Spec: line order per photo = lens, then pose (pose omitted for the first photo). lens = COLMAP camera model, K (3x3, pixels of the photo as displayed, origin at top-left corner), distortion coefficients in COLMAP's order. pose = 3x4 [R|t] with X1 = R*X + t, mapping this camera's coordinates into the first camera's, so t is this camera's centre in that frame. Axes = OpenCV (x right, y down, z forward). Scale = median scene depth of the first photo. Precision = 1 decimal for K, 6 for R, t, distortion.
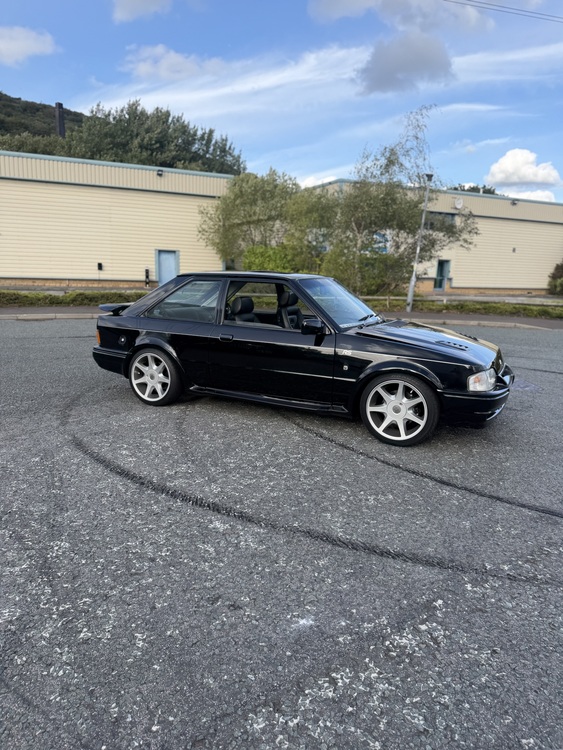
lens RADIAL K [[537.2, 0, 266.7], [0, 537.2, 384.5], [0, 0, 1]] dist [0.002047, -0.008601]
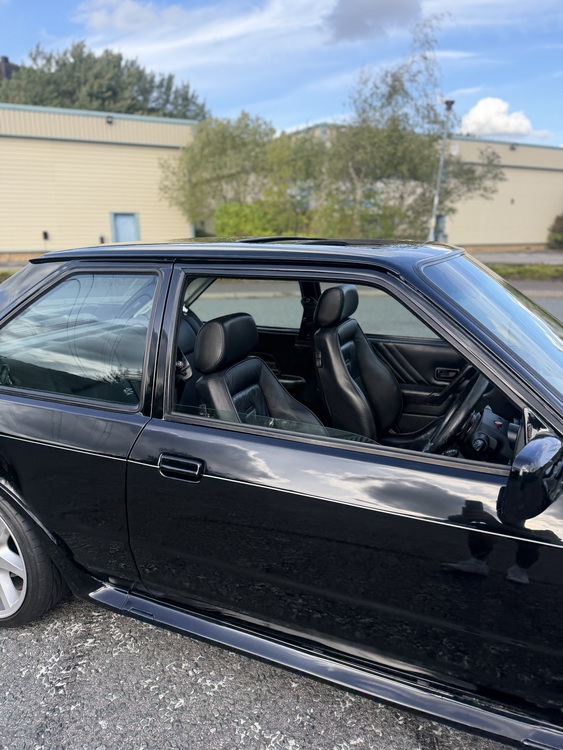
lens RADIAL K [[516.1, 0, 281.5], [0, 516.1, 375.0], [0, 0, 1]] dist [-0.009159, 0.000381]
pose [[0.996267, -0.052799, 0.068296, -0.006436], [0.048486, 0.996814, 0.063339, -0.034997], [-0.071422, -0.059791, 0.995652, 0.159493]]
